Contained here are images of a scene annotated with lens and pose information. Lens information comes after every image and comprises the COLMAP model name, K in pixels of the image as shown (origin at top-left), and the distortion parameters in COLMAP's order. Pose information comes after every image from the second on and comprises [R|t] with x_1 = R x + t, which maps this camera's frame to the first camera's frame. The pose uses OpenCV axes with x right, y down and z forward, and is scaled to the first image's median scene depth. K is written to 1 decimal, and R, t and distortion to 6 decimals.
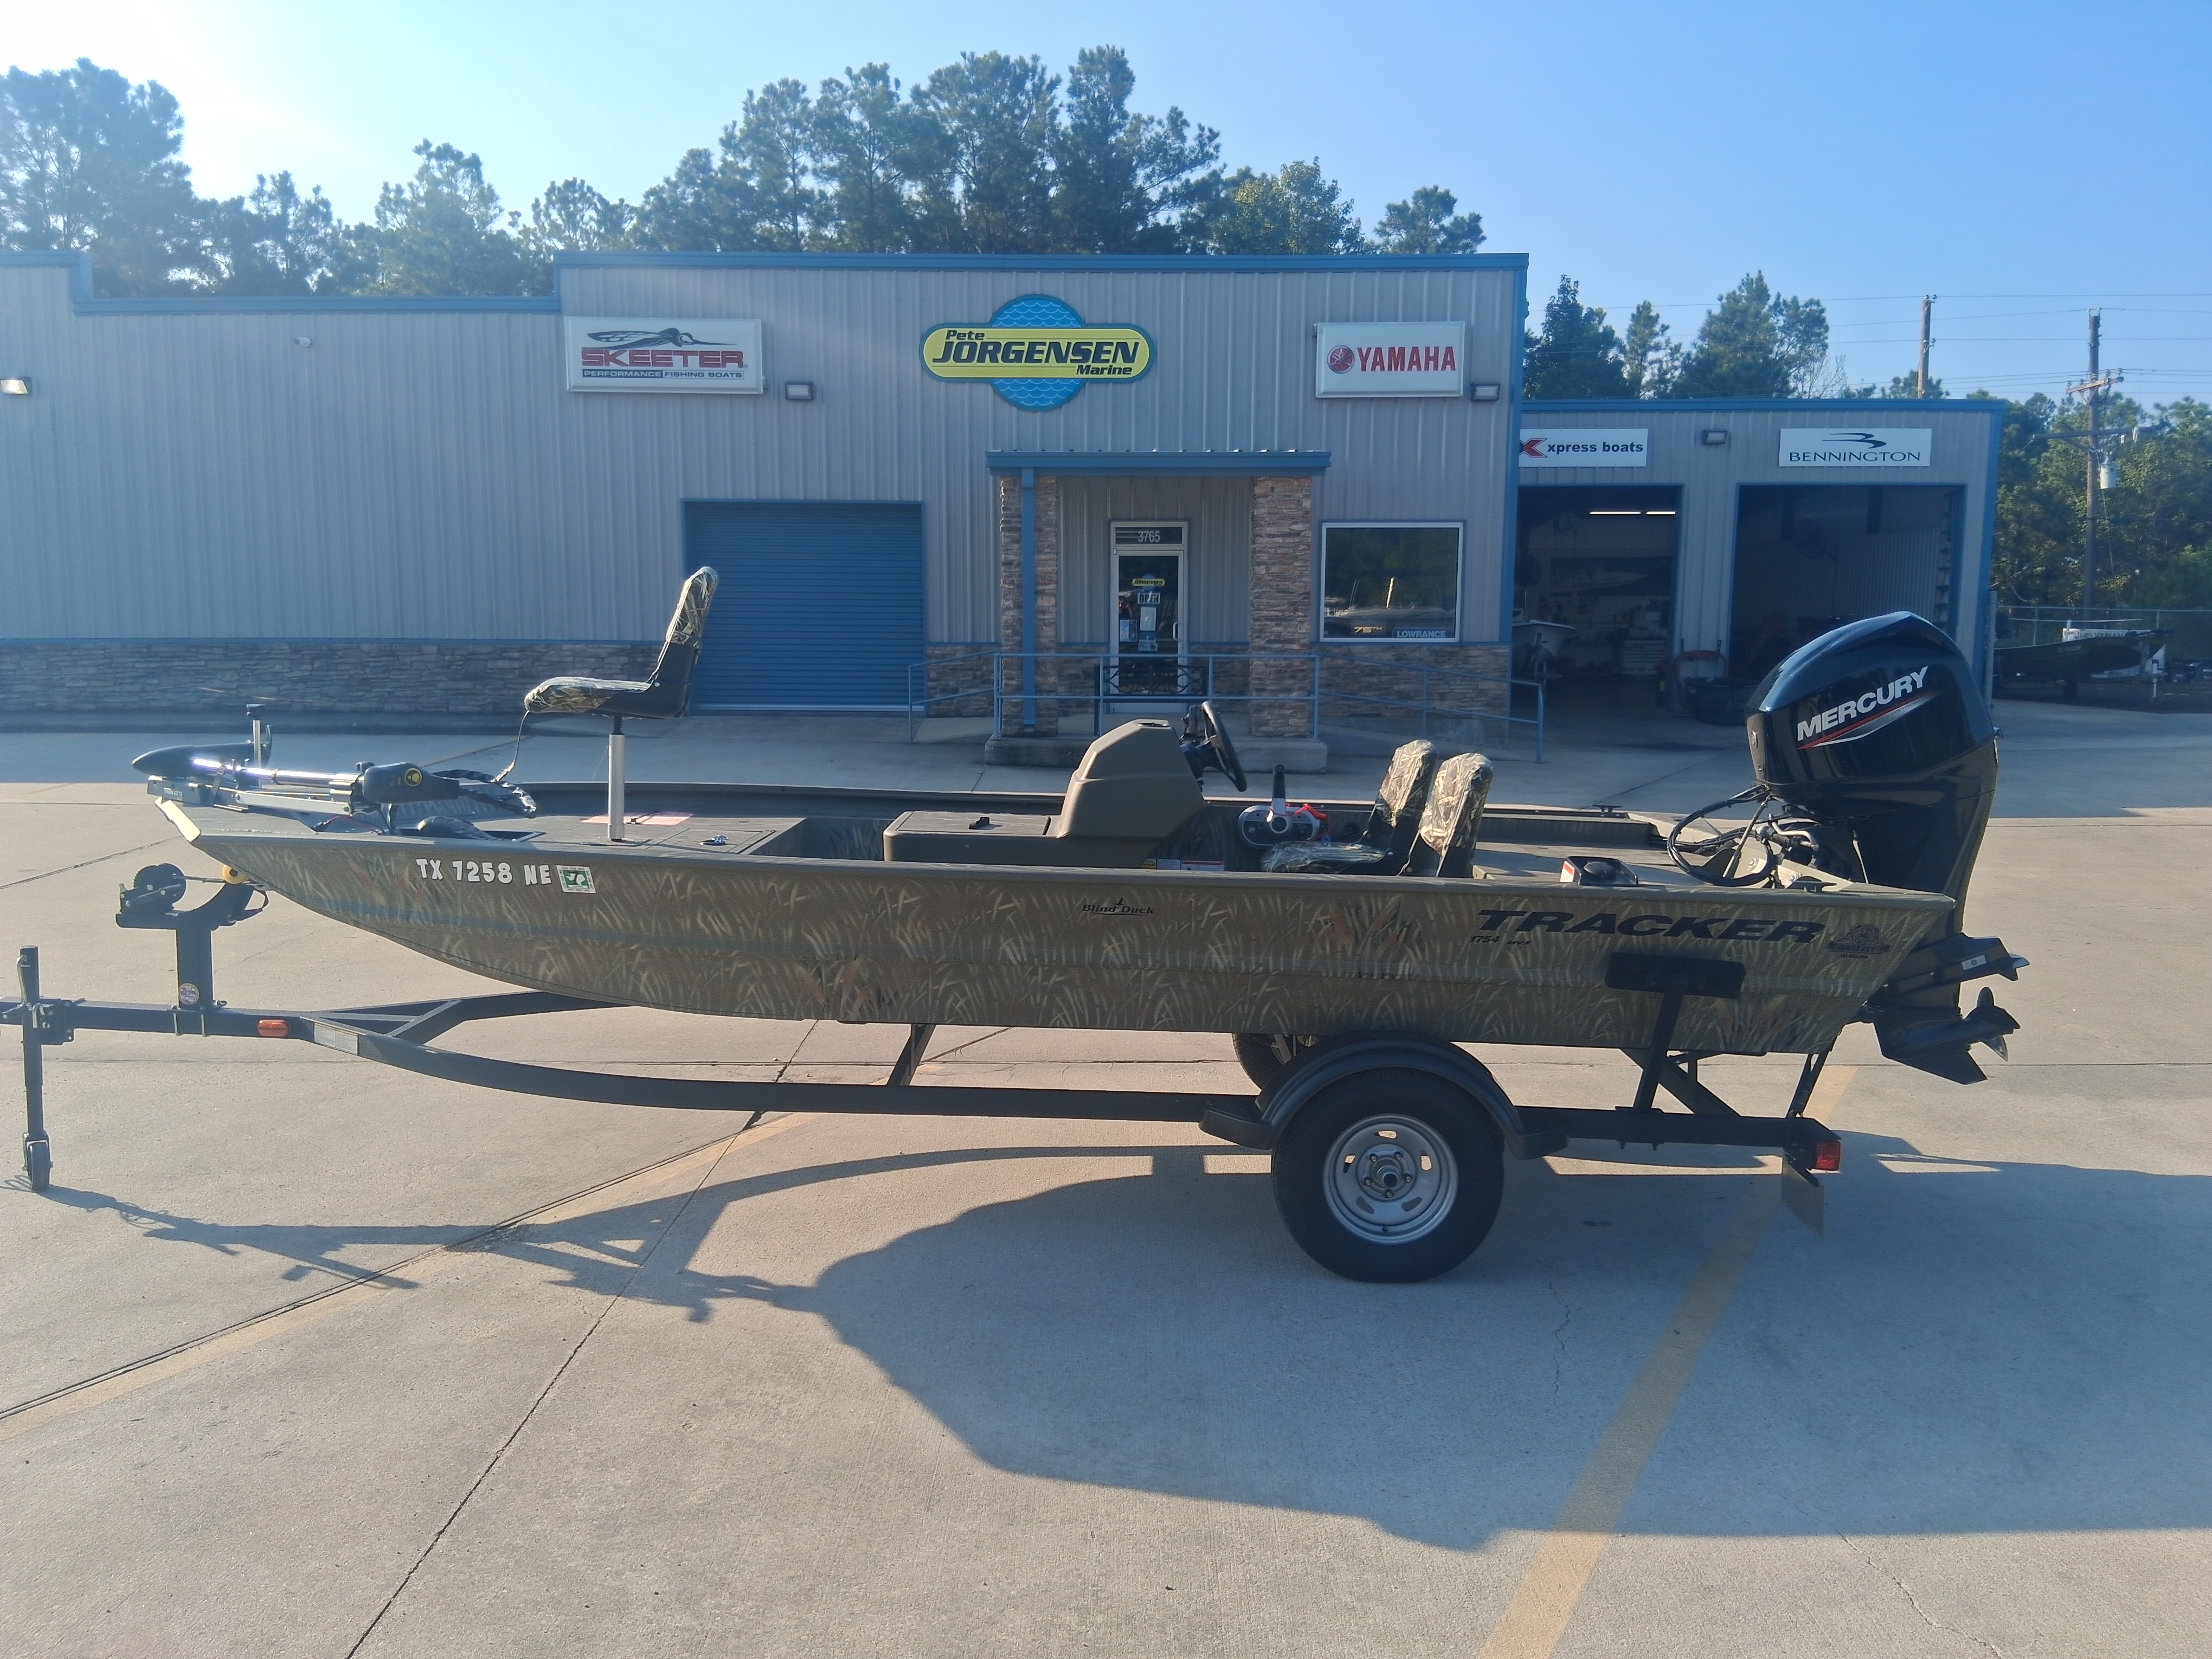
lens RADIAL K [[1691.9, 0, 1102.3], [0, 1691.9, 896.0], [0, 0, 1]] dist [0.082102, -0.124920]
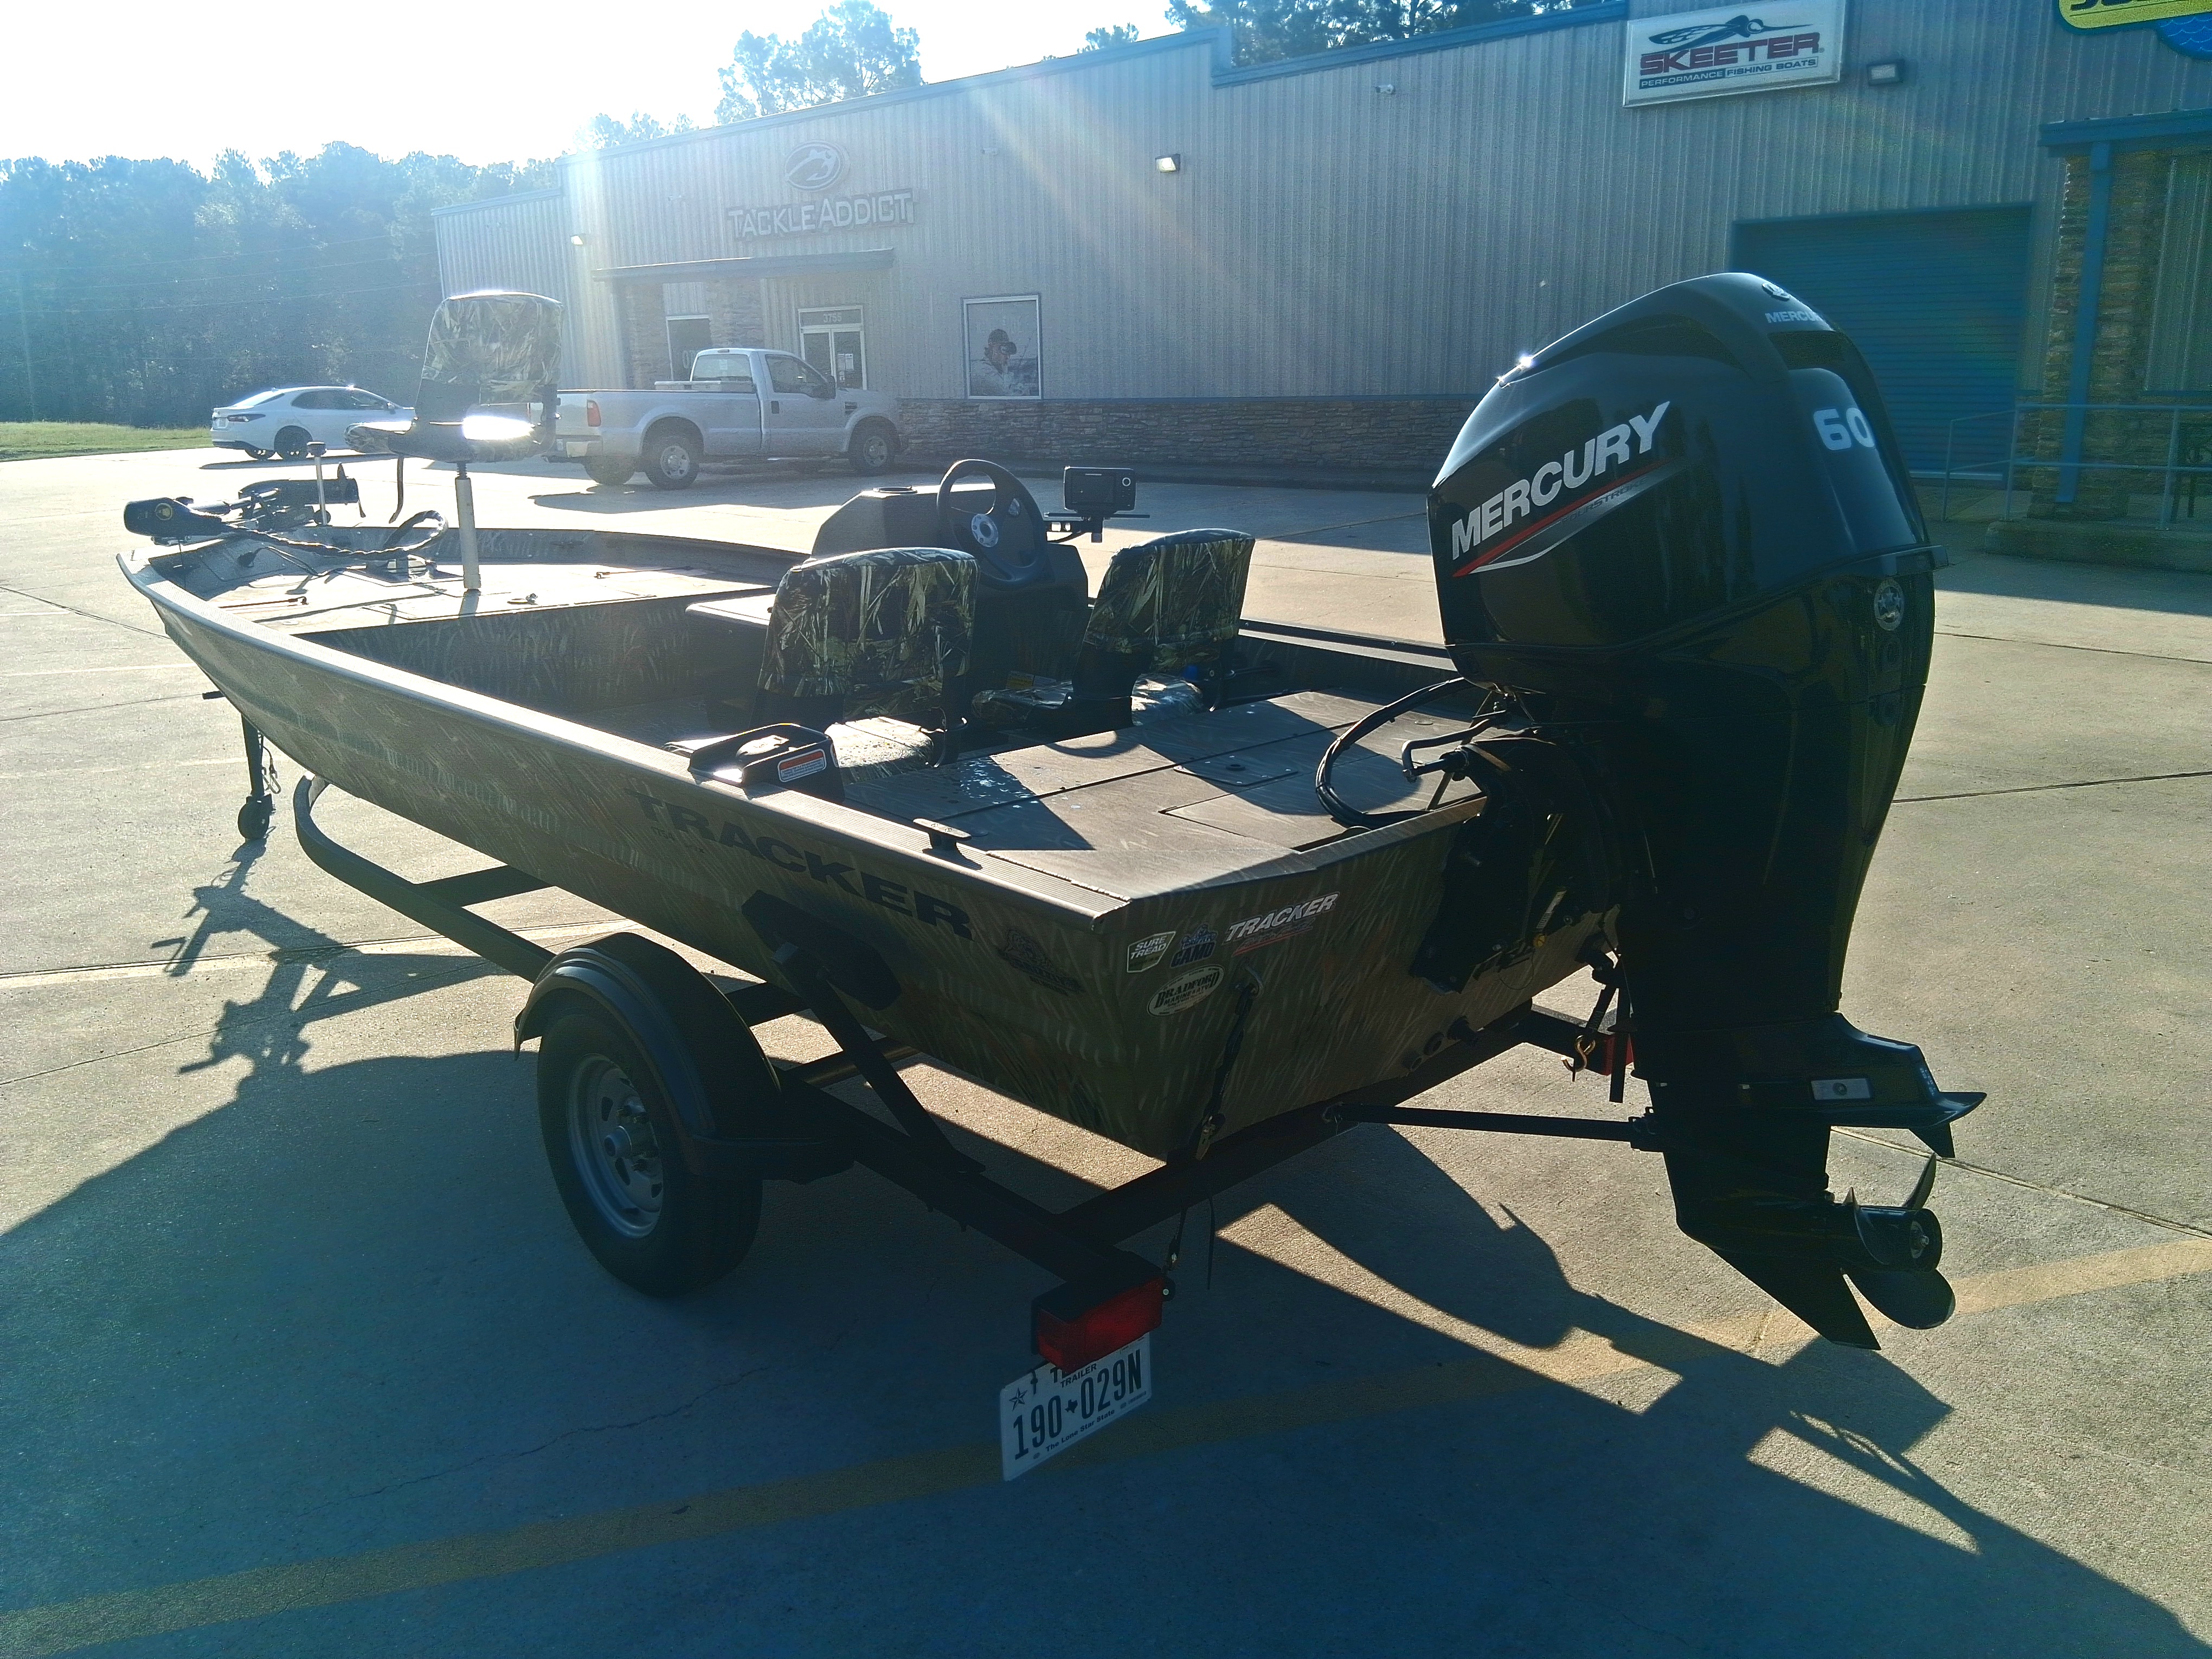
lens RADIAL K [[1680.5, 0, 1081.0], [0, 1680.5, 883.0], [0, 0, 1]] dist [0.054027, -0.082747]
pose [[0.703225, 0.191017, -0.684826, 0.196482], [-0.101183, 0.980316, 0.169536, -0.020298], [0.703730, -0.049929, 0.708711, 0.164505]]
